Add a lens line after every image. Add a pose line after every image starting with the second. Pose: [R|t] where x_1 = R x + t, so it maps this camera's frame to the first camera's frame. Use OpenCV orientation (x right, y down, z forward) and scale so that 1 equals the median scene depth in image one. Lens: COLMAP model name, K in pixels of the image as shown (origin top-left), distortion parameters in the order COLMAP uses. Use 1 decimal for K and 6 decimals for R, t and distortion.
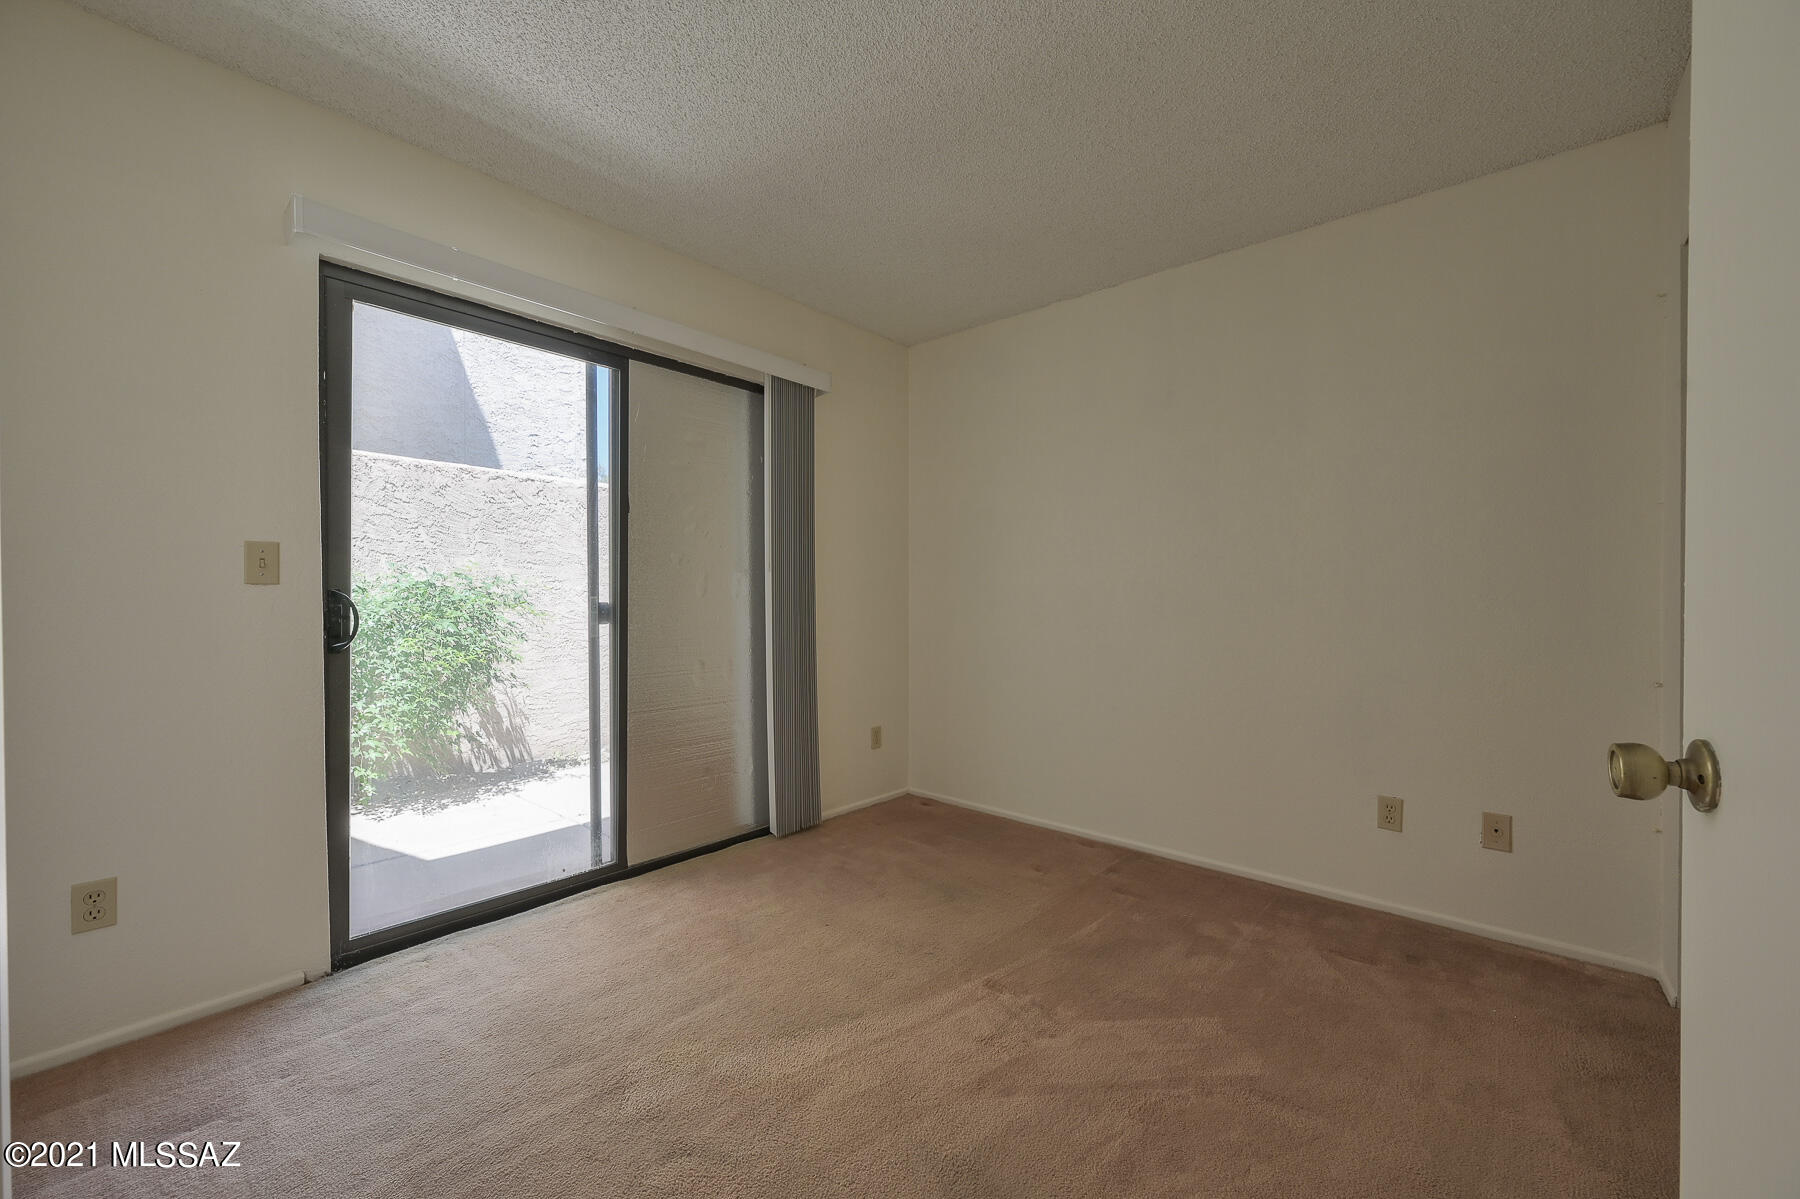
lens RADIAL K [[710.8, 0, 902.4], [0, 710.8, 601.3], [0, 0, 1]] dist [0.001404, -0.000166]
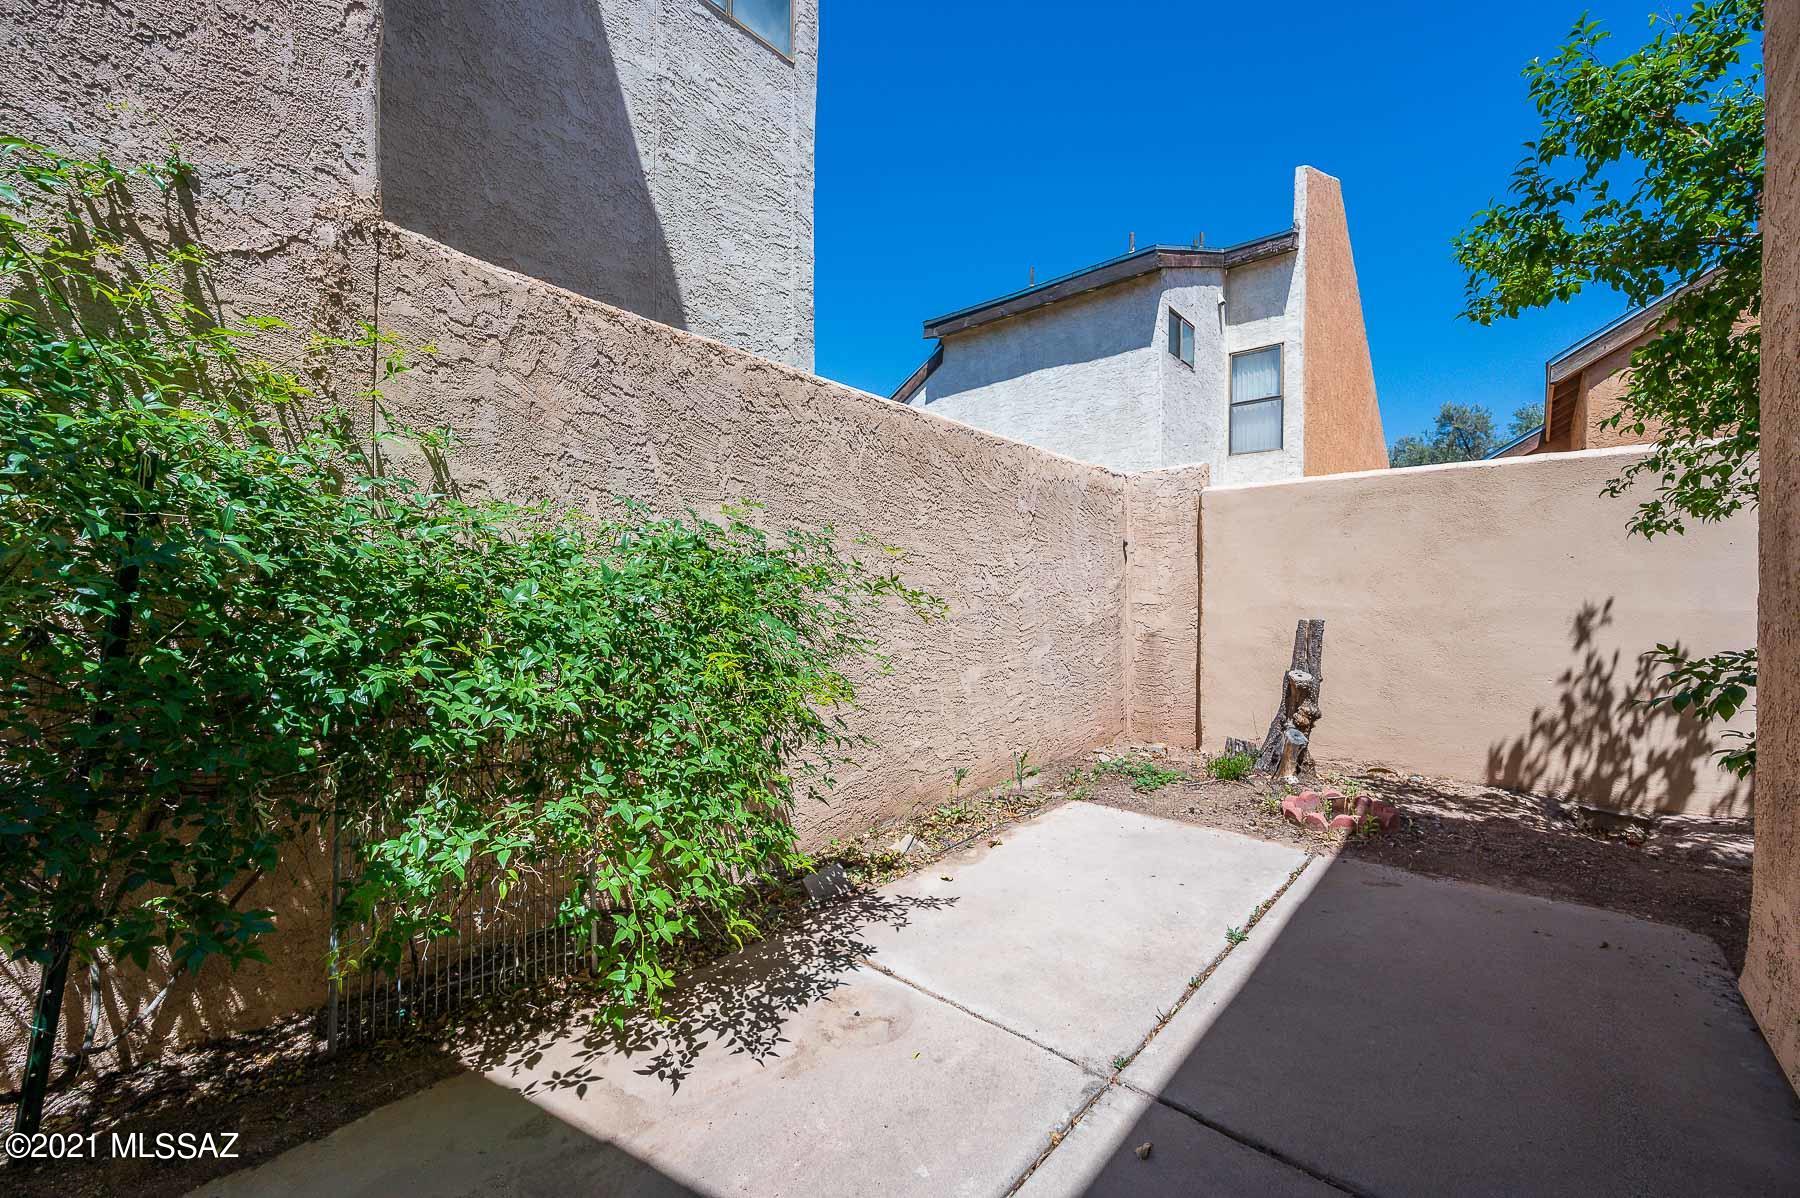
lens RADIAL K [[710.8, 0, 902.4], [0, 710.8, 600.8], [0, 0, 1]] dist [0.001404, -0.000166]
pose [[0.999948, 0.003843, -0.009418, -0.457416], [-0.003876, 0.999987, -0.003433, 0.015277], [0.009405, 0.003469, 0.999950, 0.440352]]
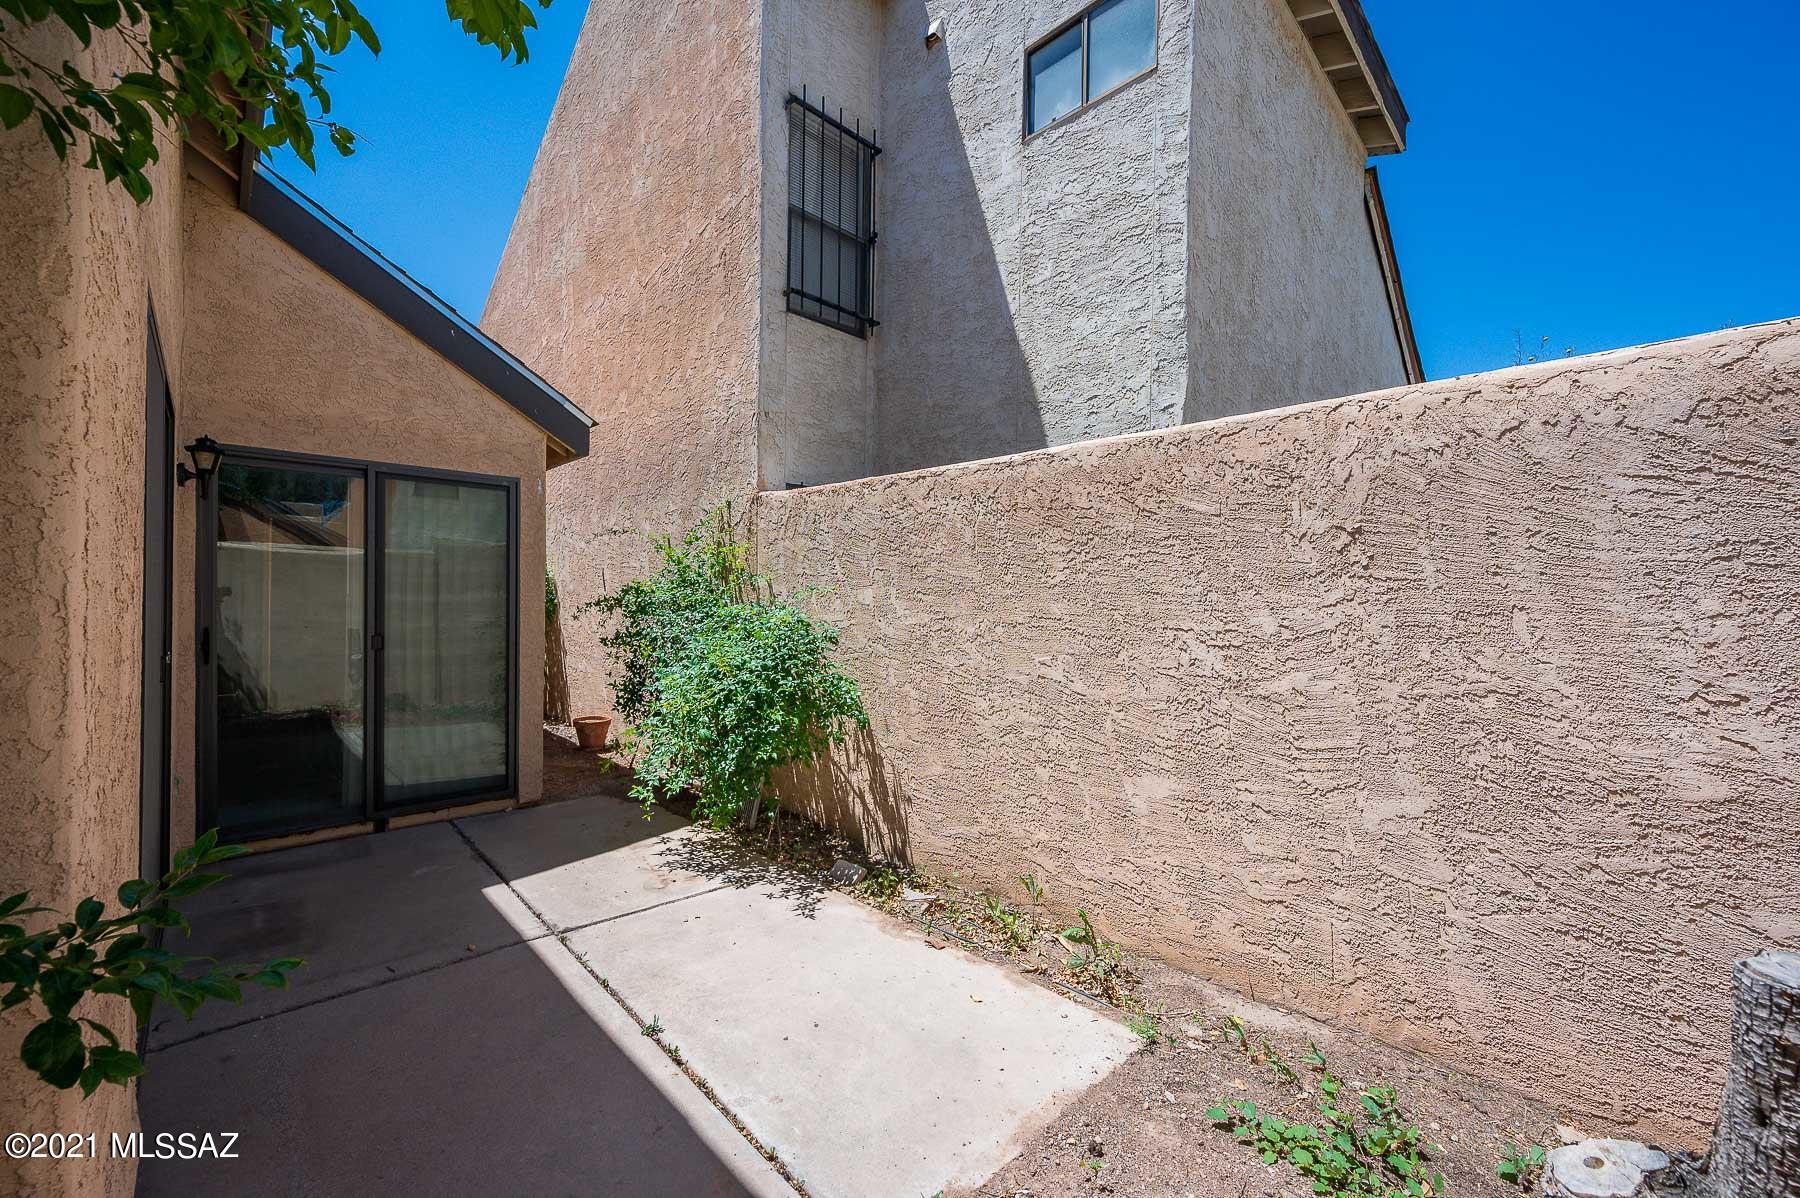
lens RADIAL K [[710.8, 0, 902.4], [0, 710.8, 600.8], [0, 0, 1]] dist [0.001404, -0.000166]
pose [[-0.084289, -0.003927, -0.996434, 0.204651], [-0.019955, 0.999798, -0.002252, -0.046951], [0.996242, 0.019694, -0.084350, 1.106141]]
